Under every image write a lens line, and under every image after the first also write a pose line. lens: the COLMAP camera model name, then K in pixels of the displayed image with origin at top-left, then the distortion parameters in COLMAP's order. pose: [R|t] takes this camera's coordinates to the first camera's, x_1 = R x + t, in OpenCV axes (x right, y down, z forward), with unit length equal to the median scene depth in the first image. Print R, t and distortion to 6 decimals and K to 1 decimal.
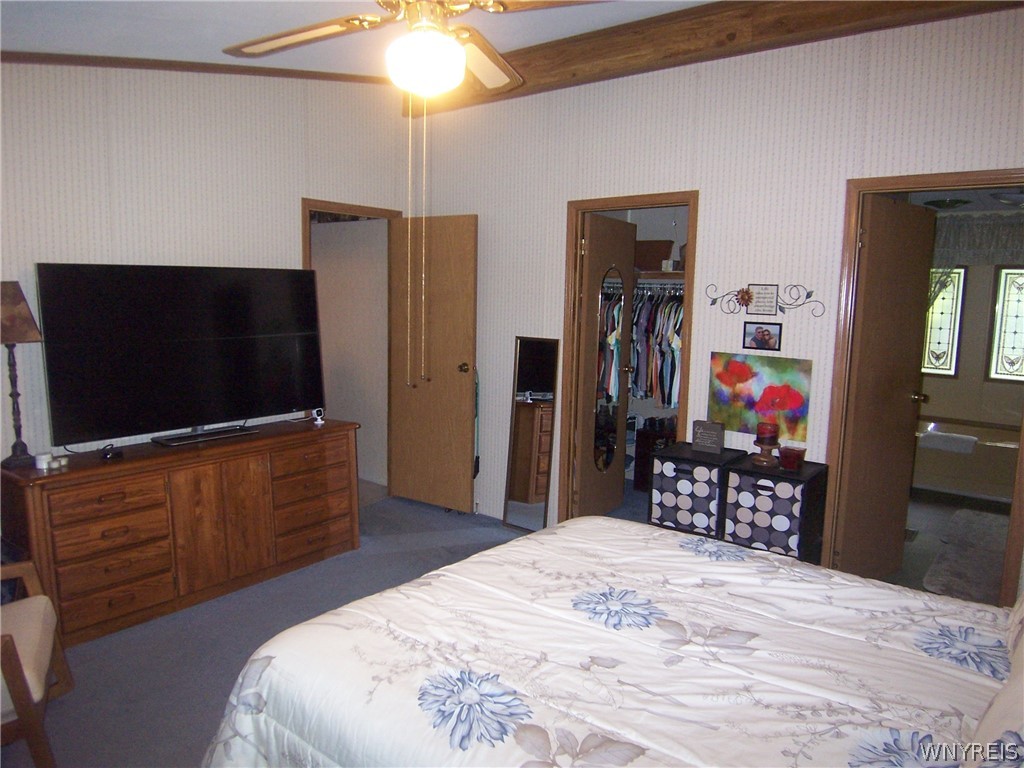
lens RADIAL K [[687.7, 0, 507.4], [0, 687.7, 380.3], [0, 0, 1]] dist [-0.019124, -0.039741]
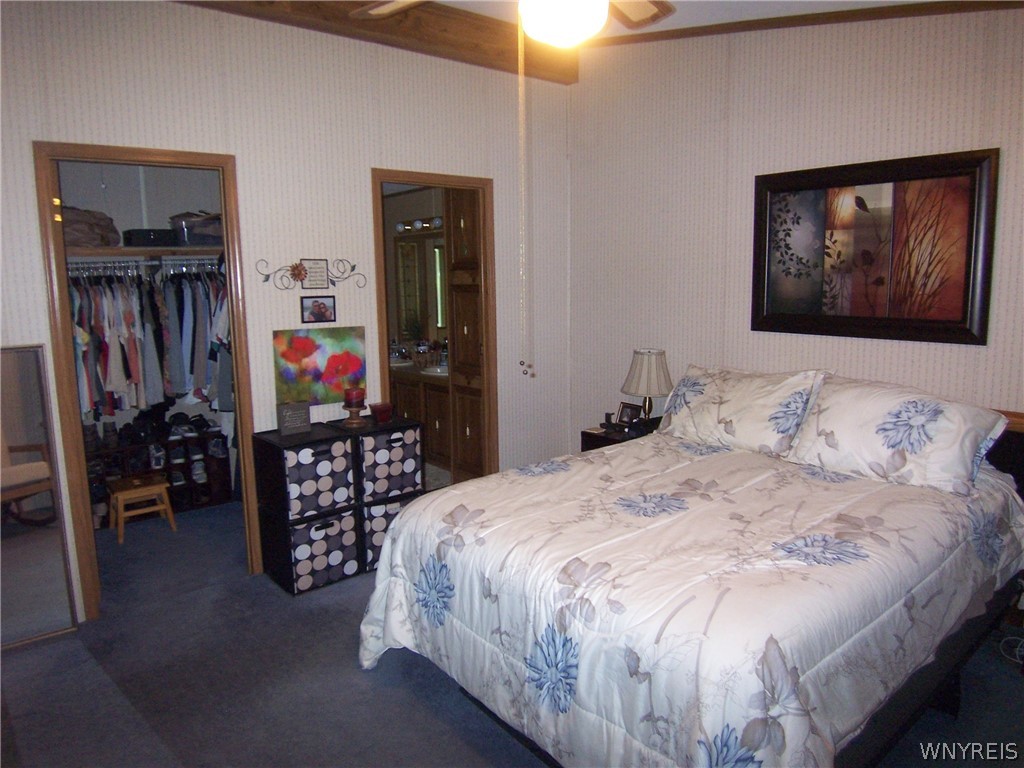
lens RADIAL K [[687.7, 0, 507.4], [0, 687.7, 380.3], [0, 0, 1]] dist [-0.019124, -0.039741]
pose [[0.202128, -0.170673, 0.964373, -0.608017], [0.142872, 0.979302, 0.143370, -0.069301], [-0.968882, 0.108802, 0.222329, 0.518192]]
